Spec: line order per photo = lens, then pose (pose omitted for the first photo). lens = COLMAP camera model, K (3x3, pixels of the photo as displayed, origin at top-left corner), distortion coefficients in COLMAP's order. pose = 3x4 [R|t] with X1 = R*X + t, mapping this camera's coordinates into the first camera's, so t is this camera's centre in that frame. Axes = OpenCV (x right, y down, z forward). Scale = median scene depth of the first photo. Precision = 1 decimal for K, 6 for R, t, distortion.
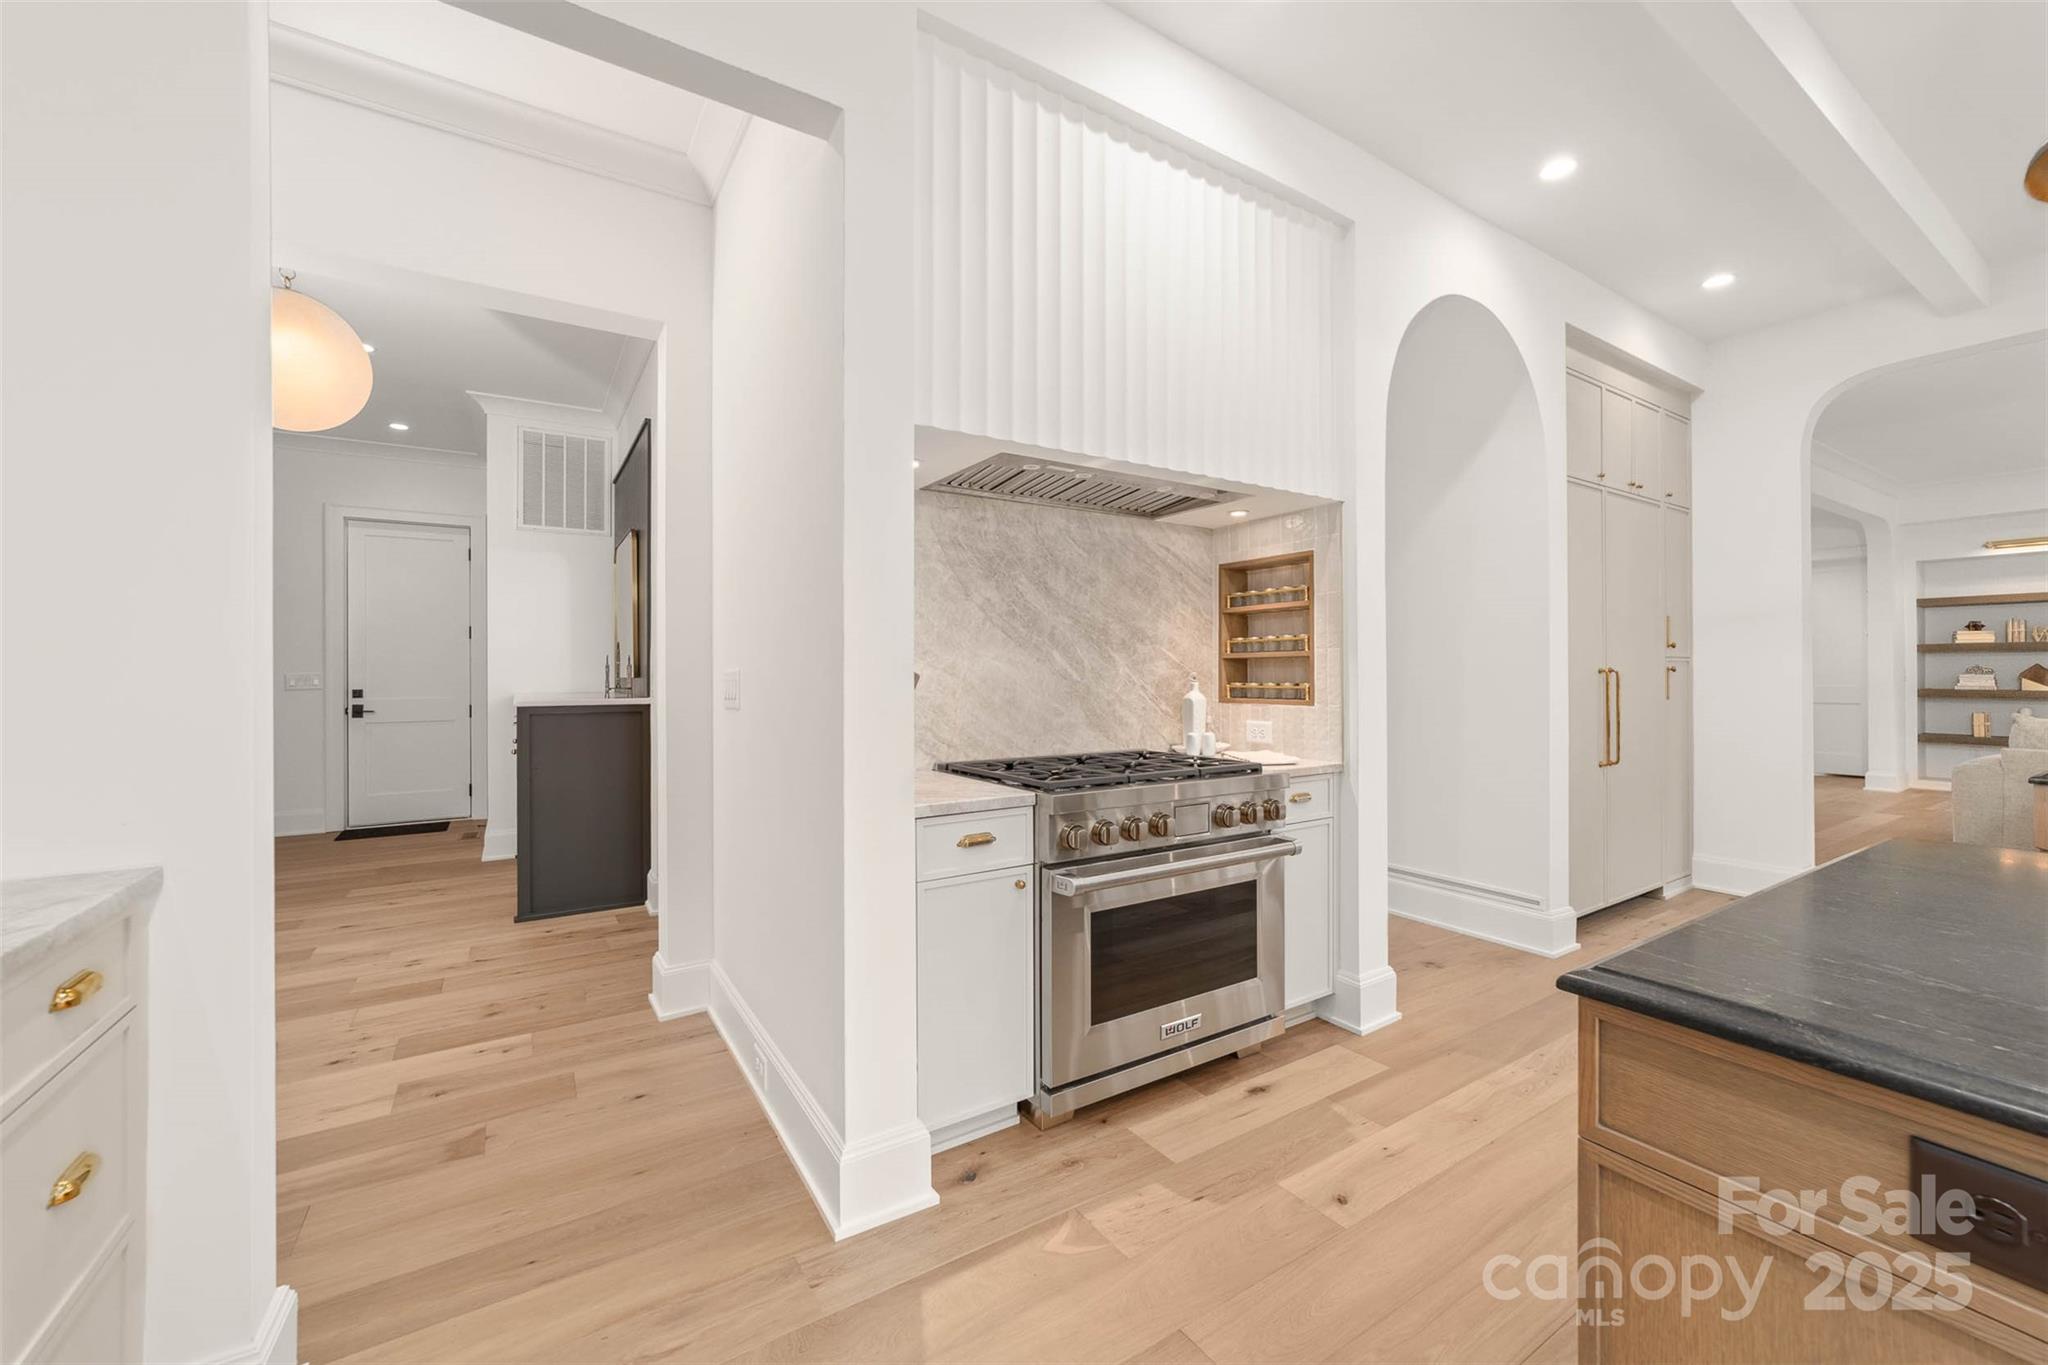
lens RADIAL K [[796.5, 0, 1015.1], [0, 796.5, 668.8], [0, 0, 1]] dist [-0.015563, 0.005488]
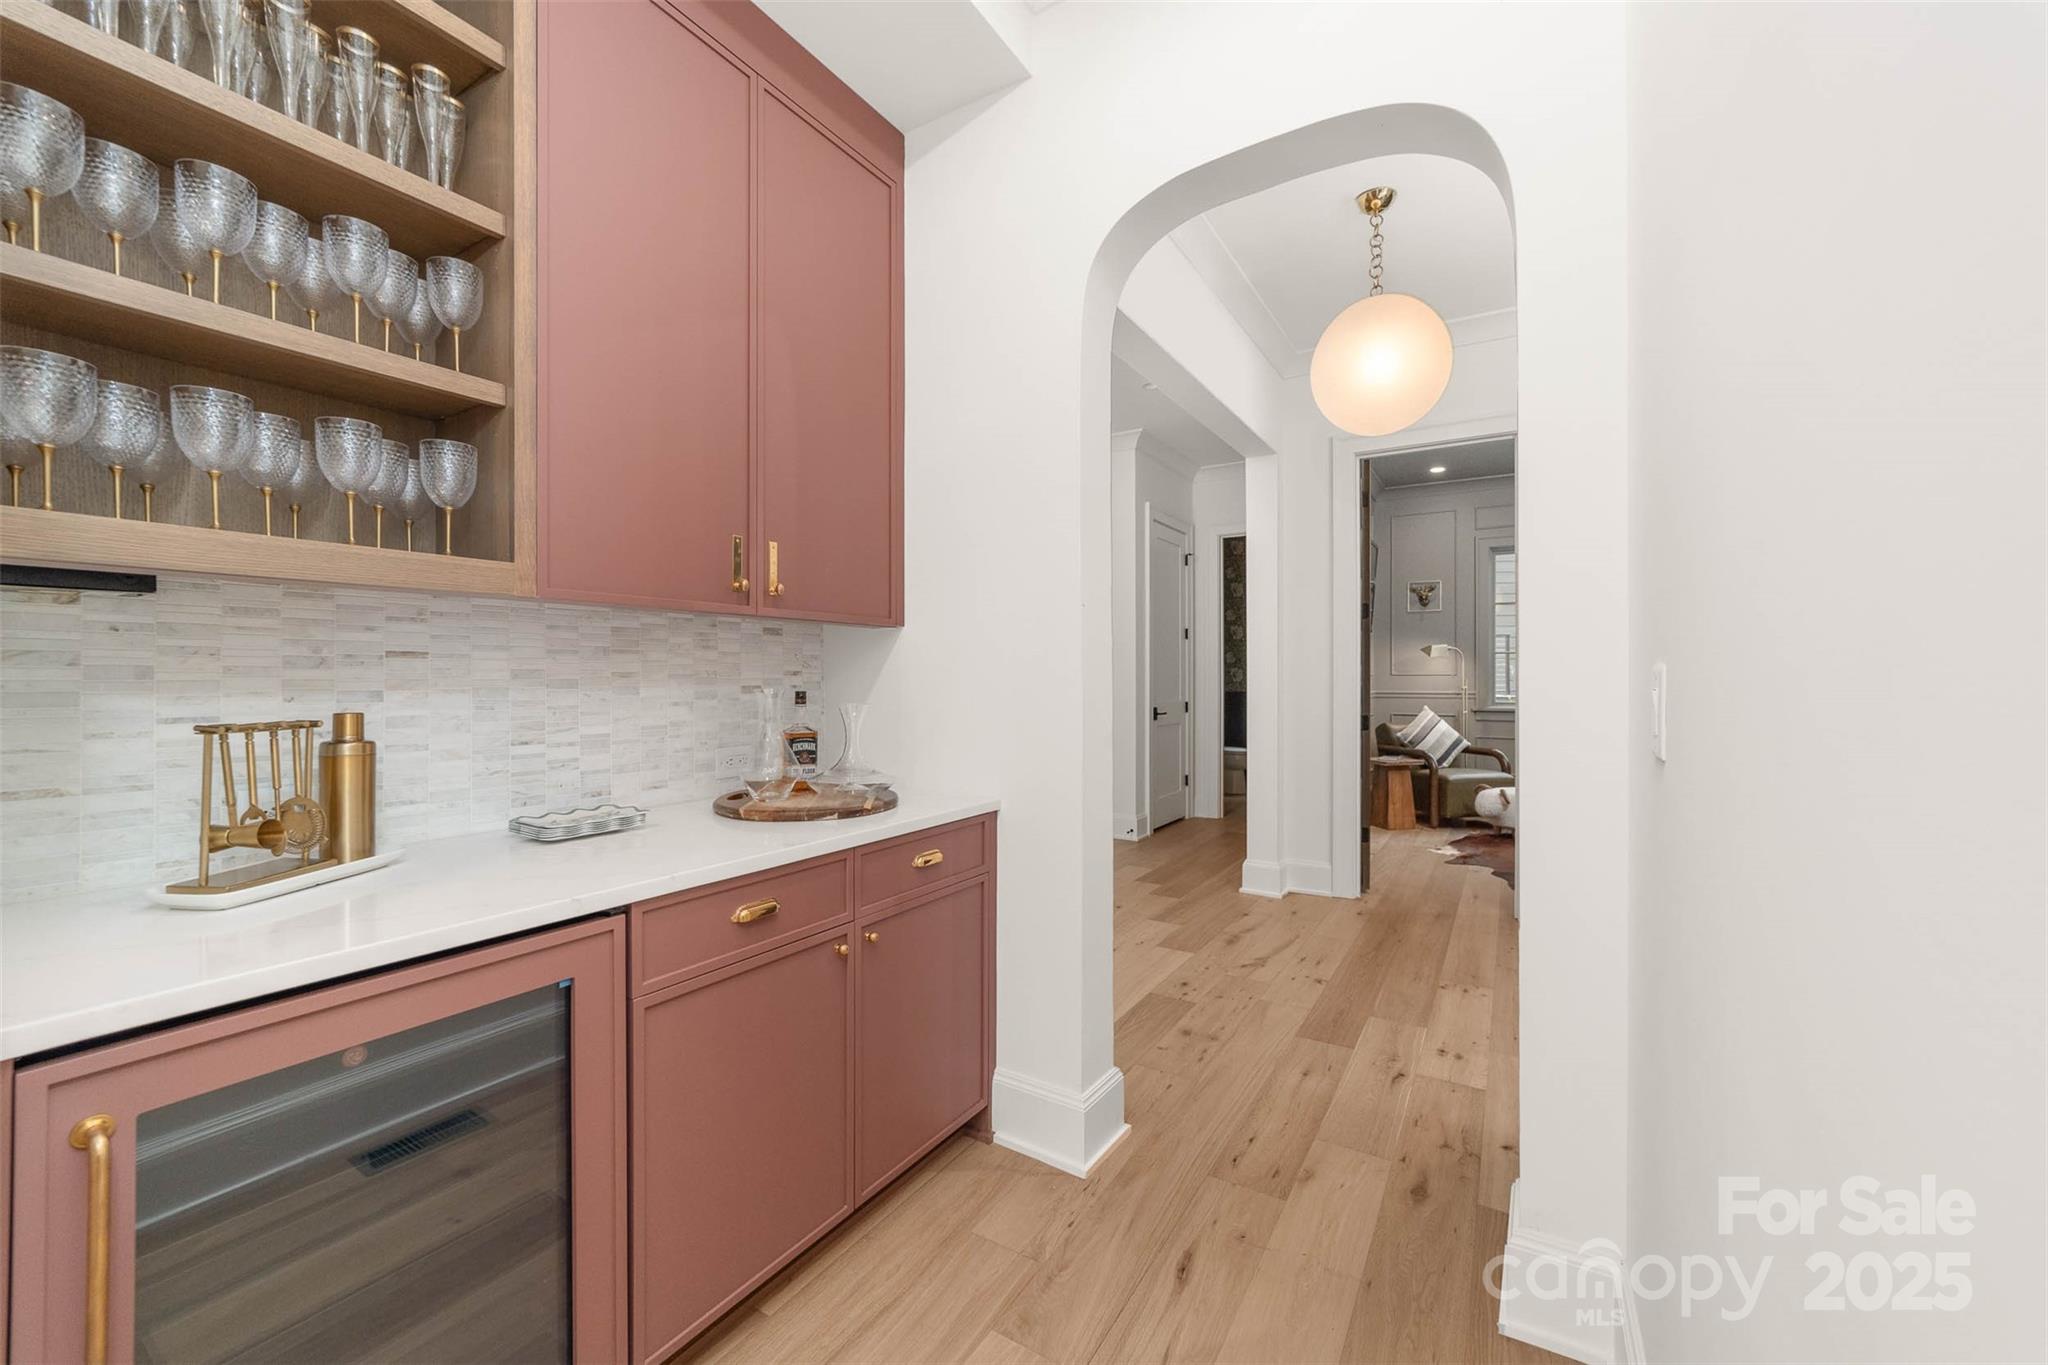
lens RADIAL K [[796.5, 0, 1015.1], [0, 796.5, 668.8], [0, 0, 1]] dist [-0.015563, 0.005488]
pose [[-0.899738, 0.001256, -0.436429, -0.028540], [0.004125, 0.999976, -0.005626, 0.000118], [0.436411, -0.006862, -0.899721, 0.926816]]
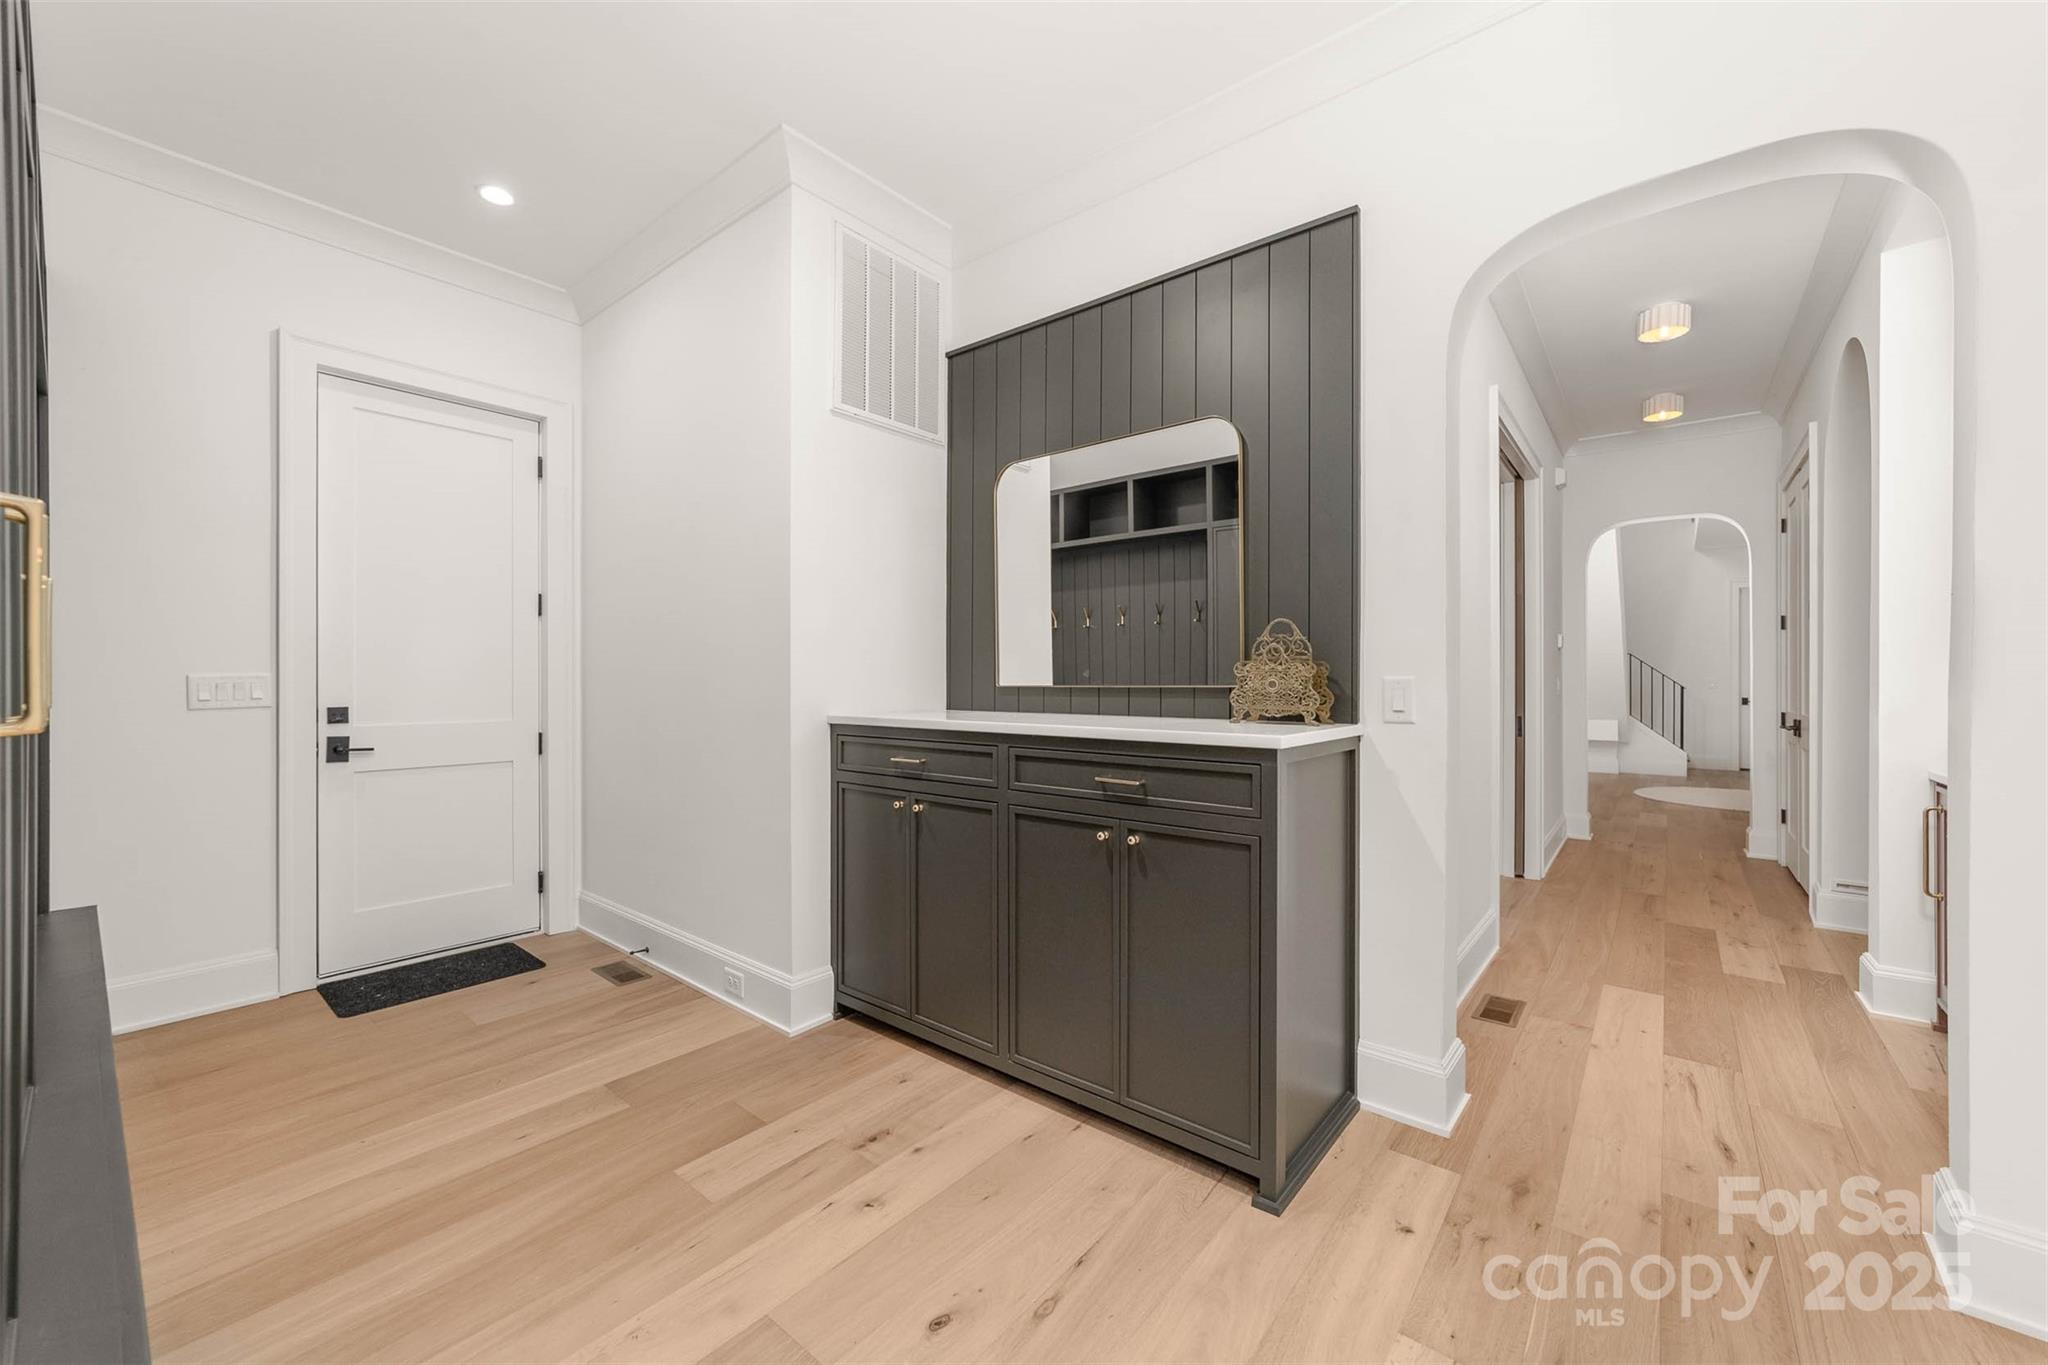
lens RADIAL K [[784.5, 0, 1018.9], [0, 784.5, 676.4], [0, 0, 1]] dist [-0.017050, 0.004785]
pose [[0.948294, 0.004352, 0.317362, -0.656466], [-0.005429, 0.999982, 0.002508, 0.003088], [-0.317345, -0.004101, 0.948301, 0.439241]]
